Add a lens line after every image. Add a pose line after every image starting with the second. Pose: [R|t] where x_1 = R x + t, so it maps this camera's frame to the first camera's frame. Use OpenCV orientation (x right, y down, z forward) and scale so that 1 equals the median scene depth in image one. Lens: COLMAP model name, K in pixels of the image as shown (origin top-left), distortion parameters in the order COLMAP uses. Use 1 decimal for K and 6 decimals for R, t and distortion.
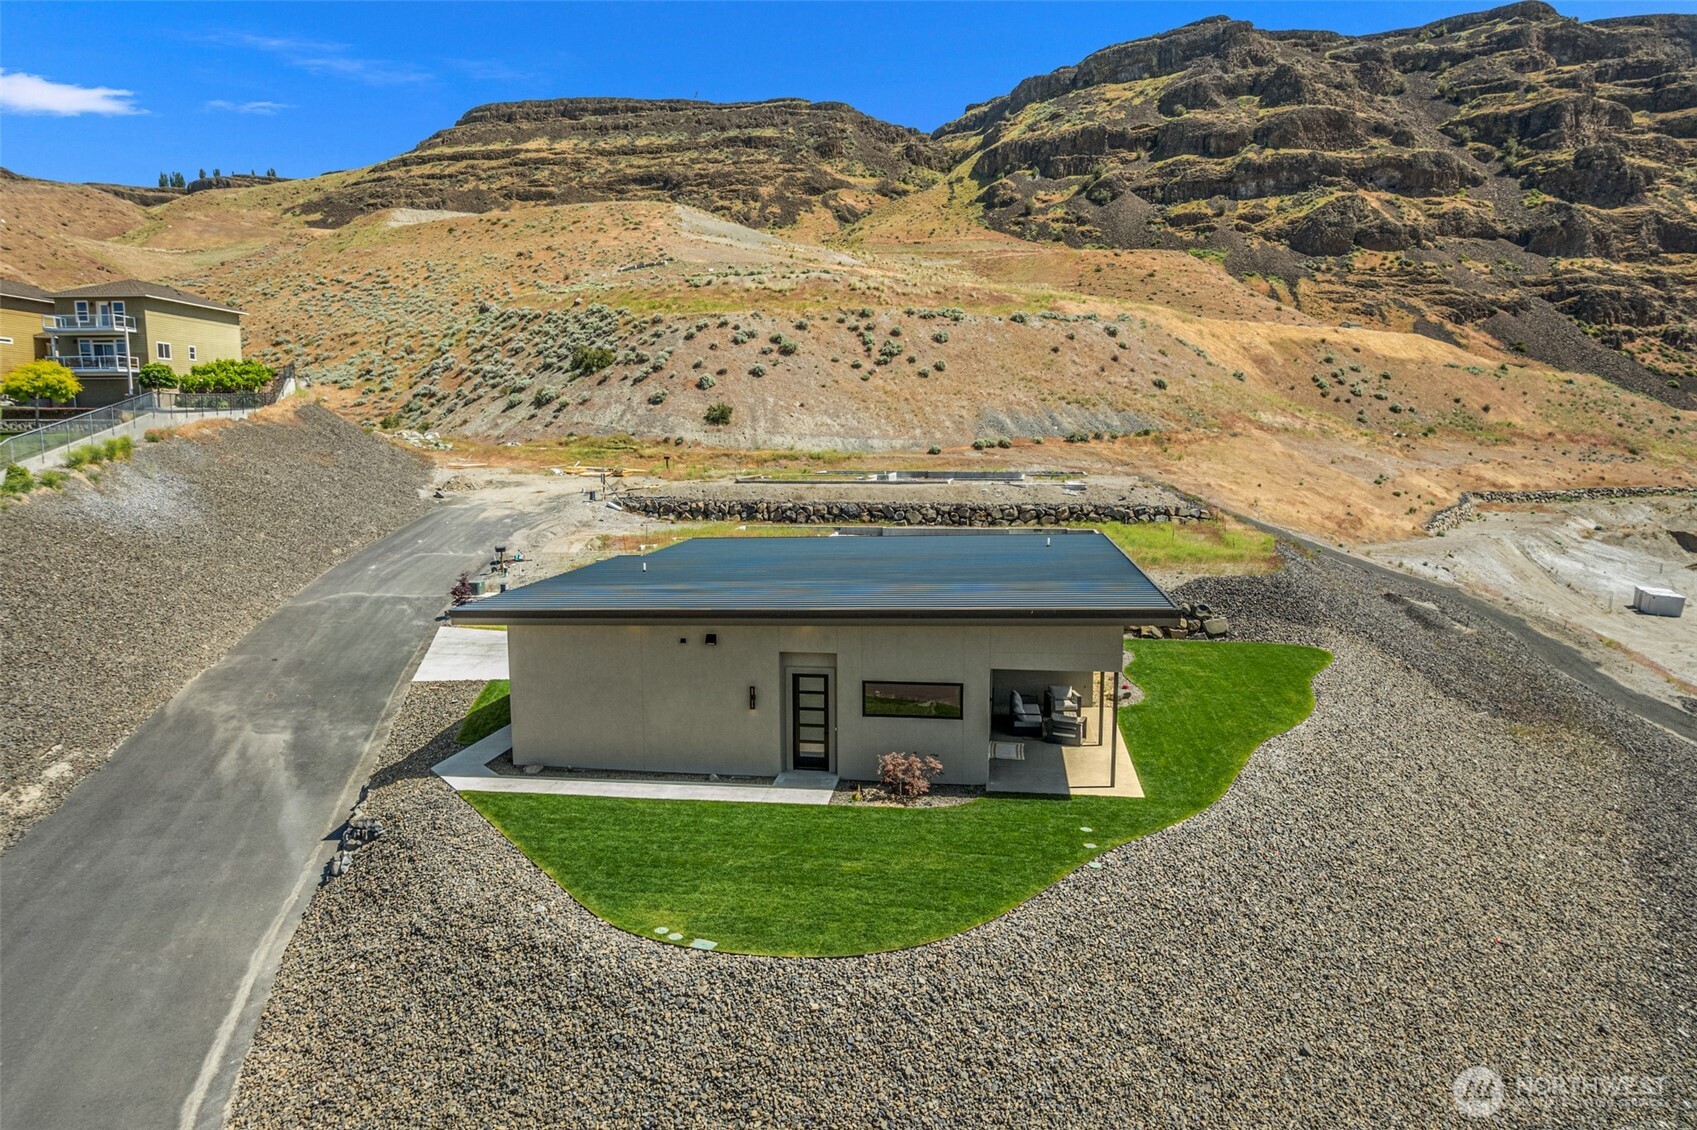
lens RADIAL K [[1095.9, 0, 848.5], [0, 1095.9, 565.0], [0, 0, 1]] dist [-0.069336, 0.059035]
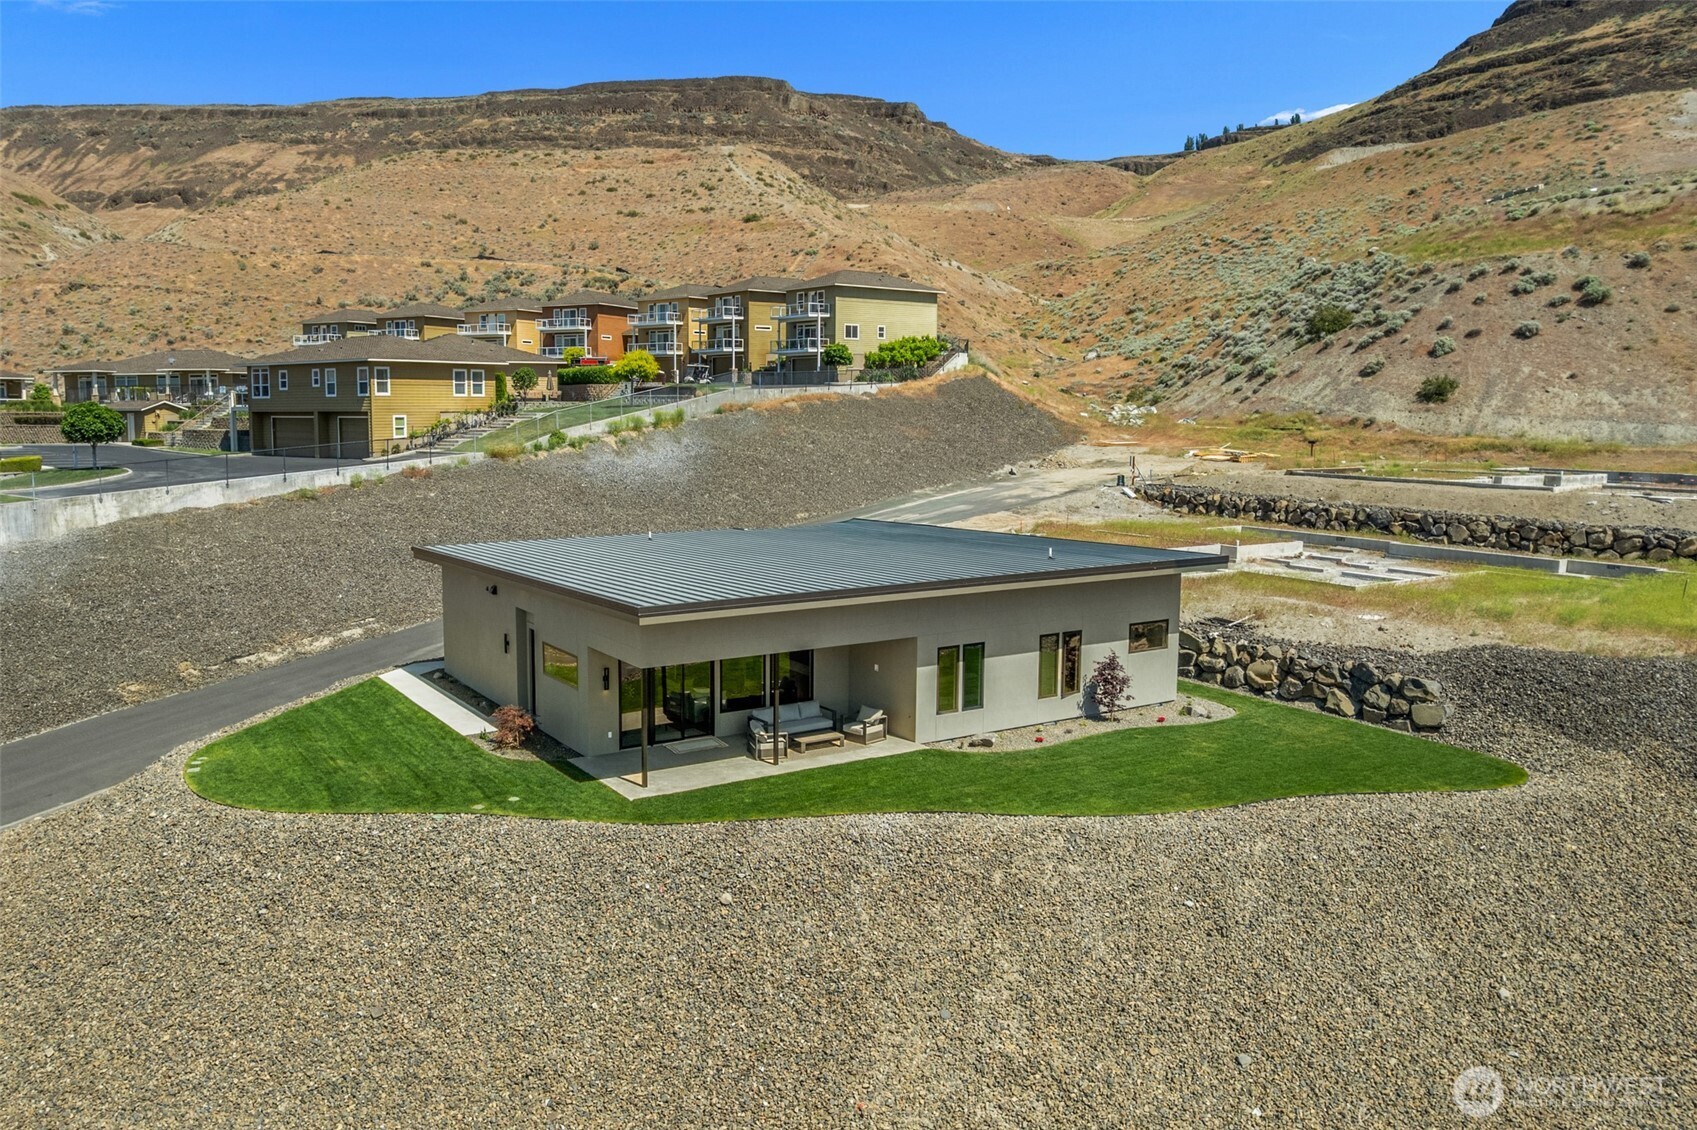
lens RADIAL K [[1240.7, 0, 775.8], [0, 1240.7, 566.7], [0, 0, 1]] dist [-0.066870, 0.069721]
pose [[0.646656, 0.105569, -0.755441, 0.265416], [-0.097859, 0.993674, 0.055093, -0.015079], [0.756478, 0.038301, 0.652896, 0.084655]]
